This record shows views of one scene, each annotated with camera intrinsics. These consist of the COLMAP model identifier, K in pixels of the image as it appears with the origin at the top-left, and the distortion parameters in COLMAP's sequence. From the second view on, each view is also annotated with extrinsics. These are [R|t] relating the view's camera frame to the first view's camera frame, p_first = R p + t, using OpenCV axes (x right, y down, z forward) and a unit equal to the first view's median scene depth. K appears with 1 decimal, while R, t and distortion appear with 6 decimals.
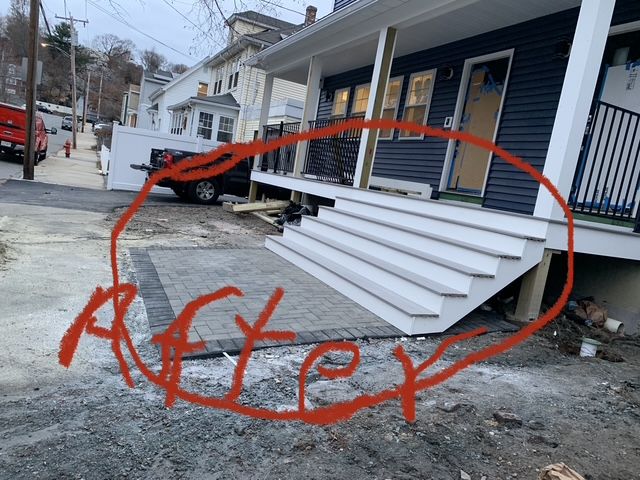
lens RADIAL K [[484.1, 0, 320.0], [0, 484.1, 240.0], [0, 0, 1]] dist [0.068590, -0.101794]
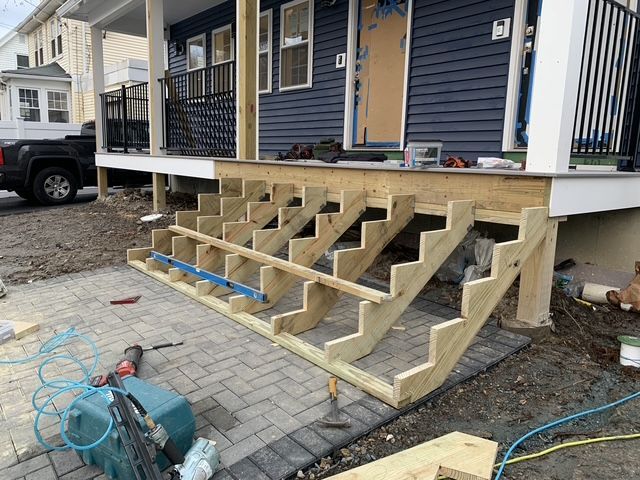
lens RADIAL K [[484.1, 0, 320.0], [0, 484.1, 240.0], [0, 0, 1]] dist [0.068590, -0.101794]
pose [[0.957300, -0.174001, 0.230869, -0.001202], [0.157066, 0.983483, 0.089955, -0.024464], [-0.242708, -0.049852, 0.968818, 0.171802]]
